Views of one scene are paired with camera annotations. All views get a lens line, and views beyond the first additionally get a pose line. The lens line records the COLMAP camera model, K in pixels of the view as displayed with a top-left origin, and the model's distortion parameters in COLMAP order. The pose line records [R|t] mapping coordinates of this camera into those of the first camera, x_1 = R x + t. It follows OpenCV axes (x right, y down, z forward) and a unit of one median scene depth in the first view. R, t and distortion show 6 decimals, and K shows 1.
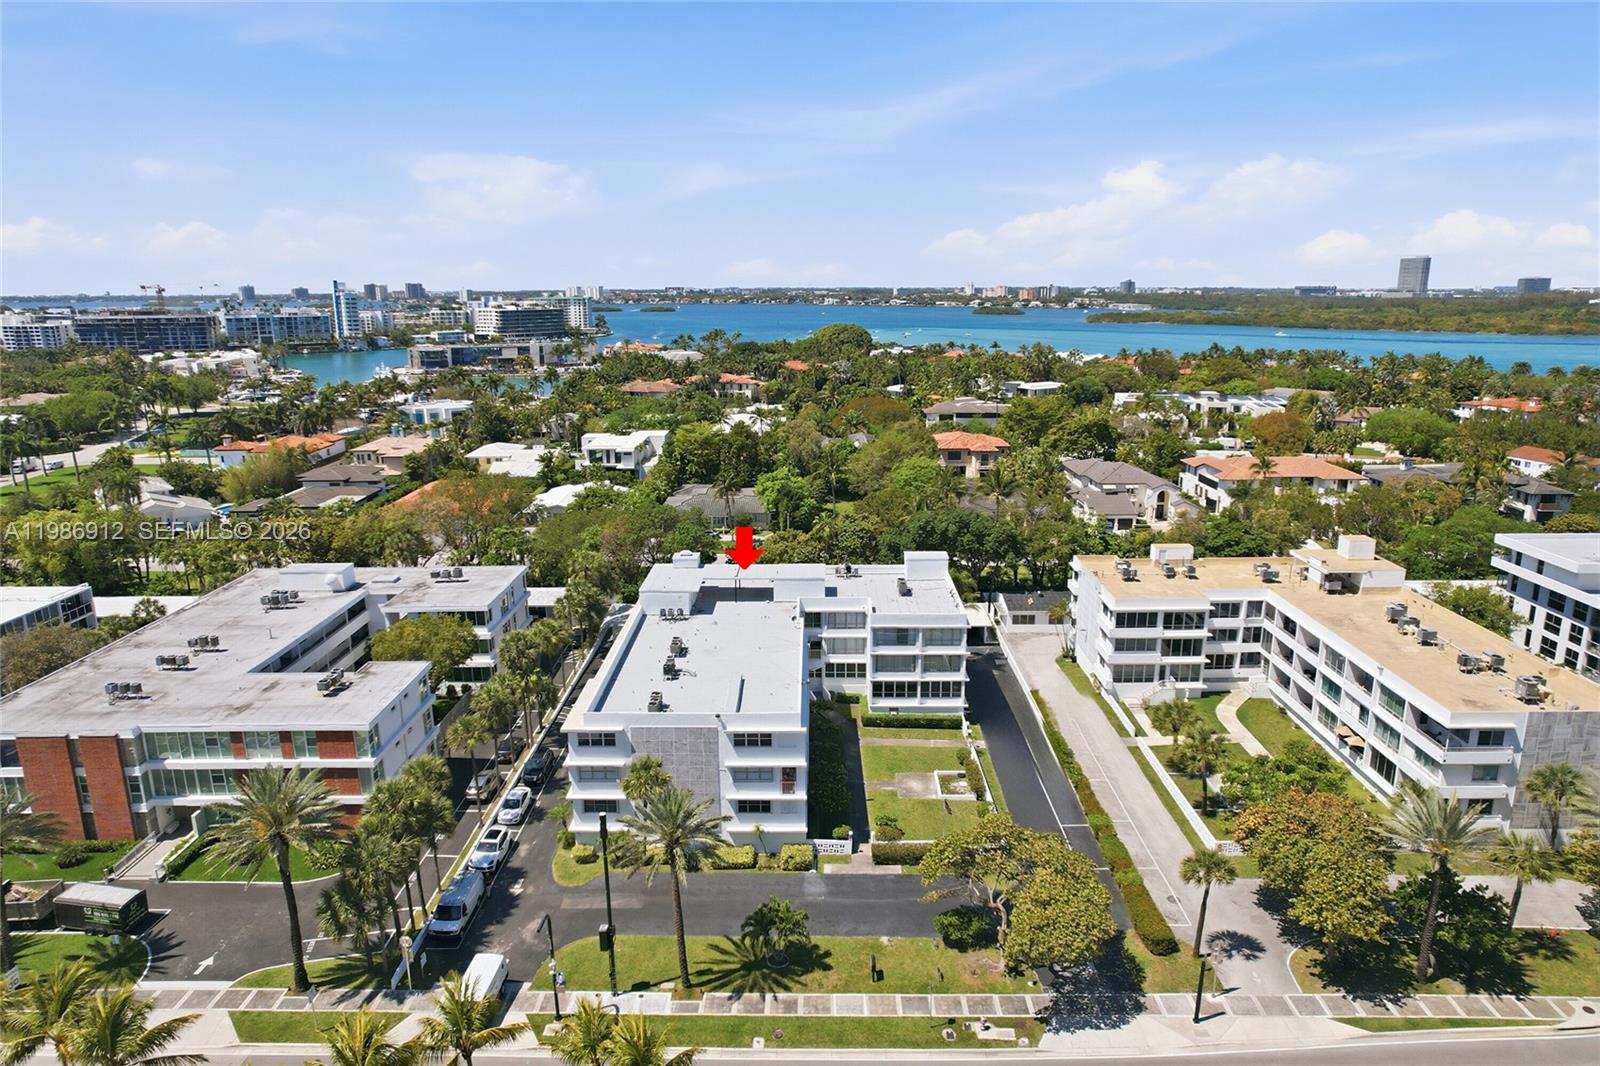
lens RADIAL K [[1019.0, 0, 806.4], [0, 1019.0, 531.9], [0, 0, 1]] dist [-0.073005, 0.066636]
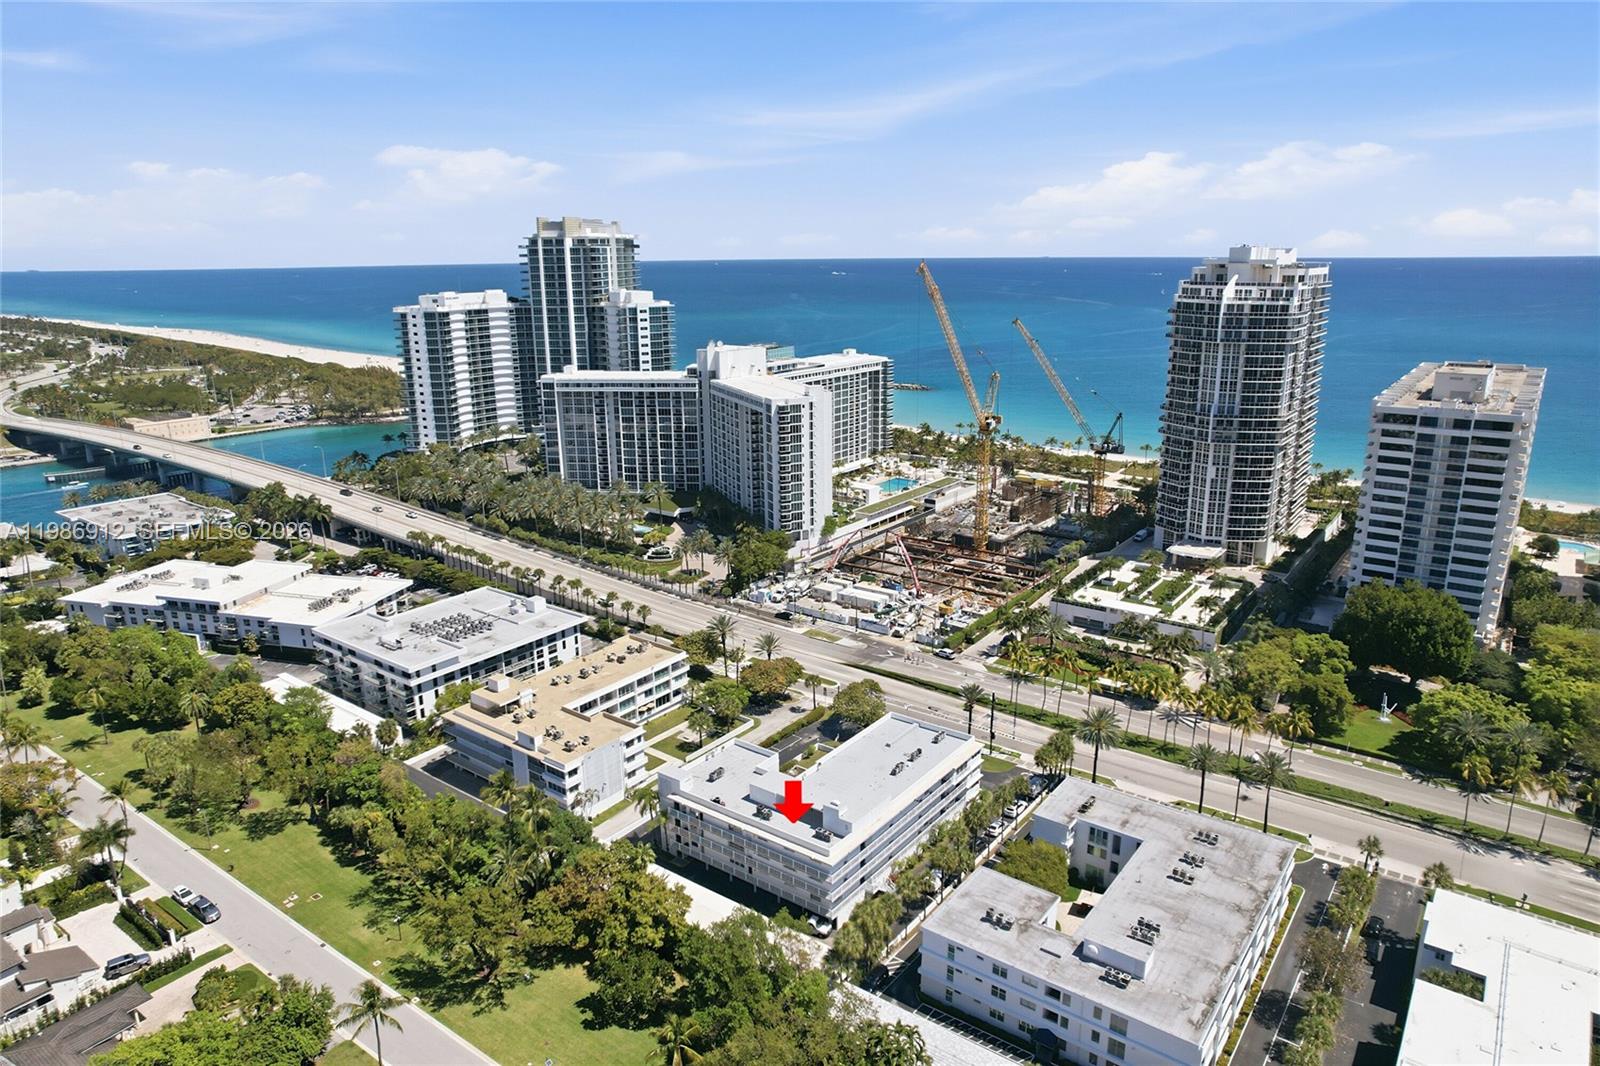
lens RADIAL K [[1013.2, 0, 802.8], [0, 1013.2, 555.2], [0, 0, 1]] dist [-0.066569, 0.068481]
pose [[-0.804990, -0.156136, 0.572374, -0.897137], [0.154592, 0.876222, 0.456440, -0.987207], [-0.572793, 0.455914, -0.681212, 2.032394]]
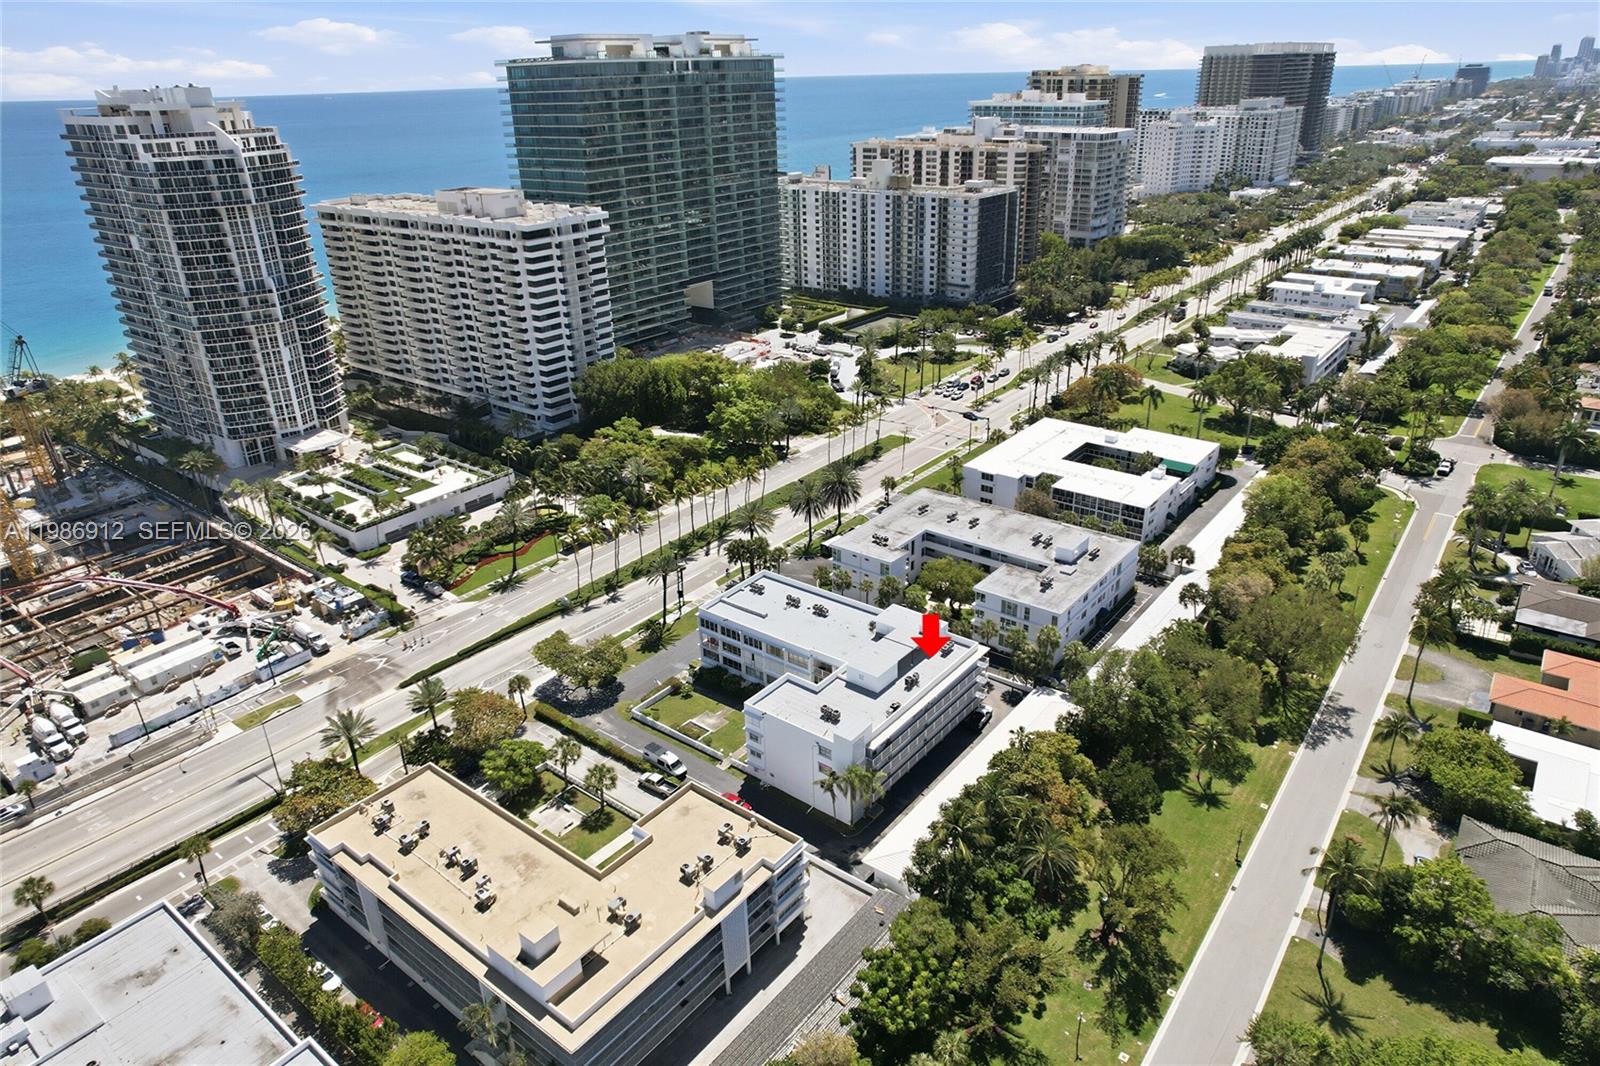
lens RADIAL K [[1019.0, 0, 806.4], [0, 1019.0, 531.9], [0, 0, 1]] dist [-0.073005, 0.066636]
pose [[-0.608498, 0.349567, -0.712413, 1.055619], [-0.159638, 0.825473, 0.541396, -0.913949], [0.777332, 0.443167, -0.446495, 1.644816]]
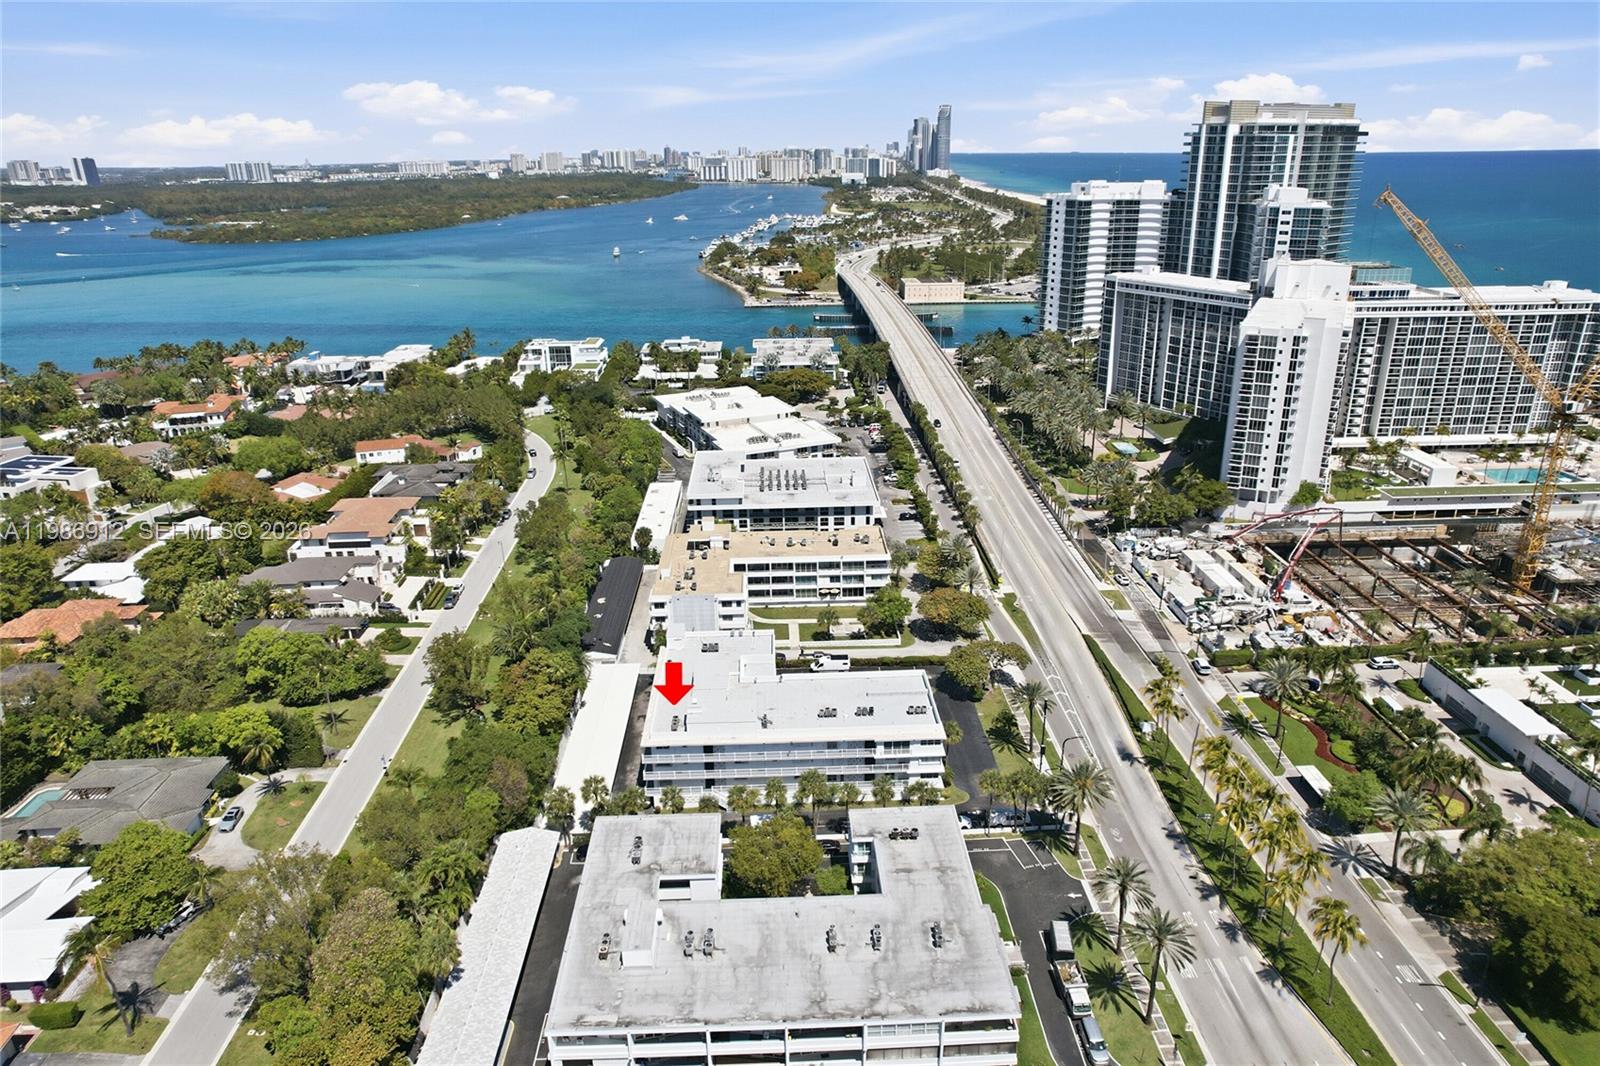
lens RADIAL K [[1019.0, 0, 806.4], [0, 1019.0, 531.9], [0, 0, 1]] dist [-0.073005, 0.066636]
pose [[-0.046089, -0.347580, 0.936517, -1.494178], [0.247654, 0.904269, 0.347800, -0.697313], [-0.967752, 0.247962, 0.044402, 0.856648]]
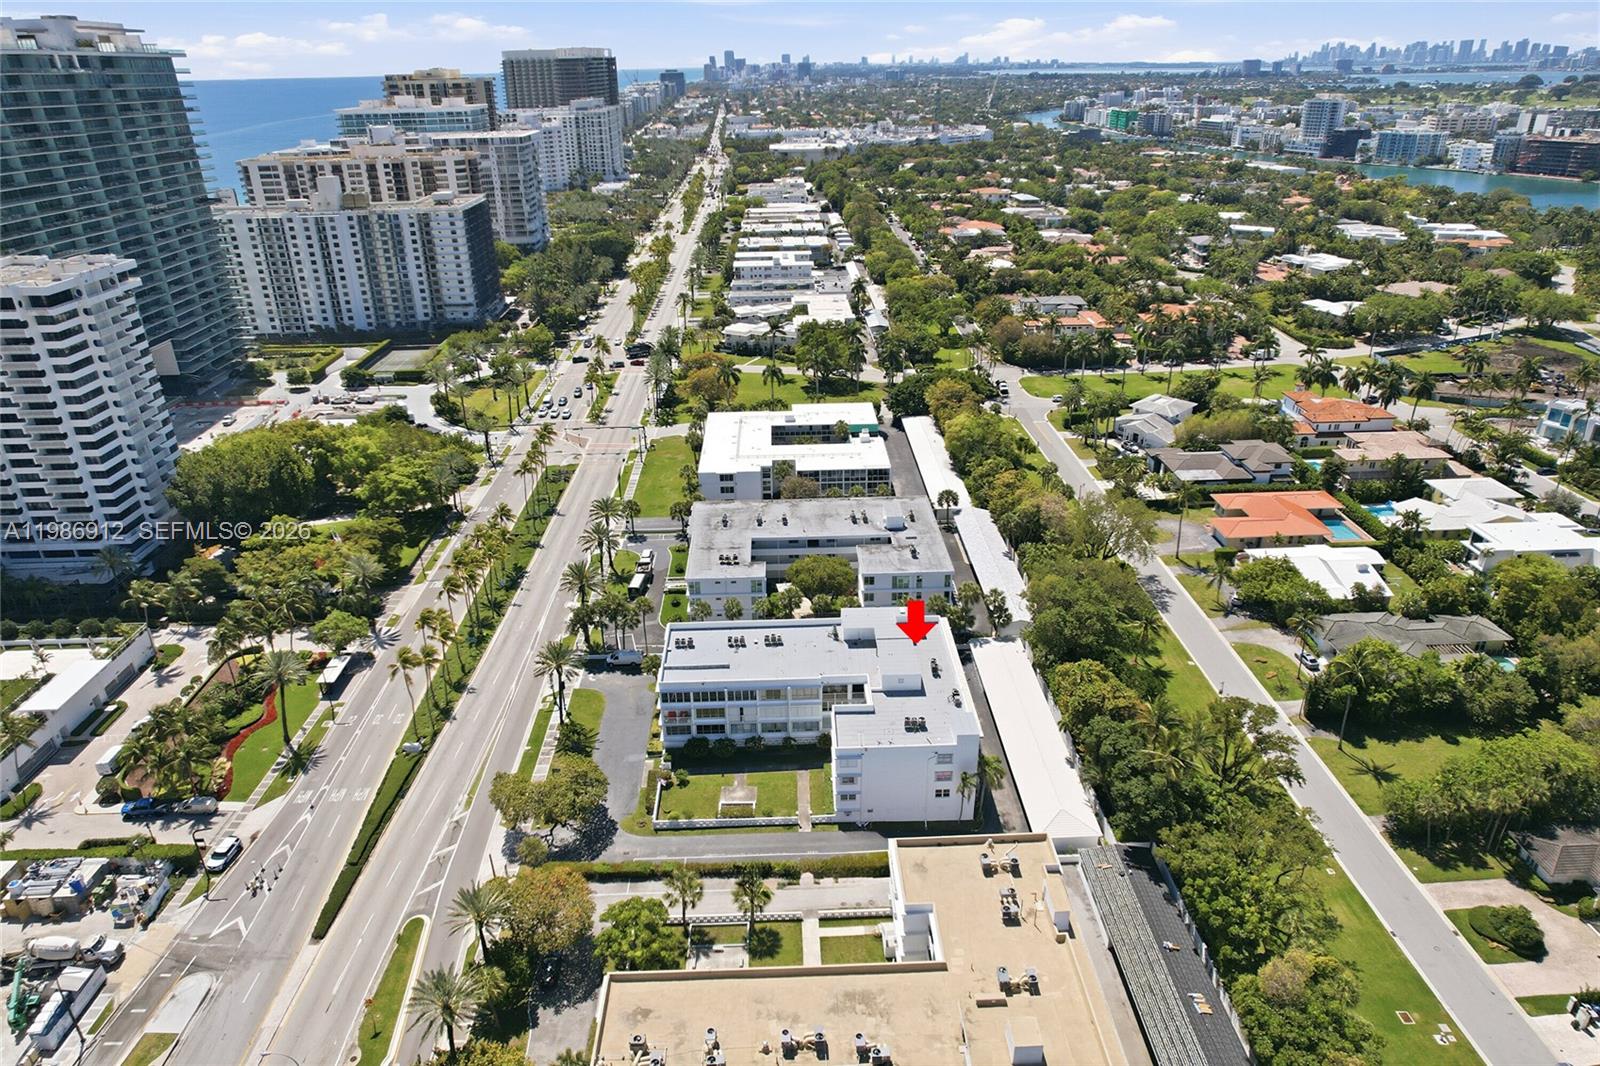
lens RADIAL K [[1019.0, 0, 806.4], [0, 1019.0, 531.9], [0, 0, 1]] dist [-0.073005, 0.066636]
pose [[0.039539, 0.429080, -0.902401, 1.239265], [-0.221725, 0.884360, 0.410787, -0.703241], [0.974307, 0.183842, 0.130104, 0.775607]]
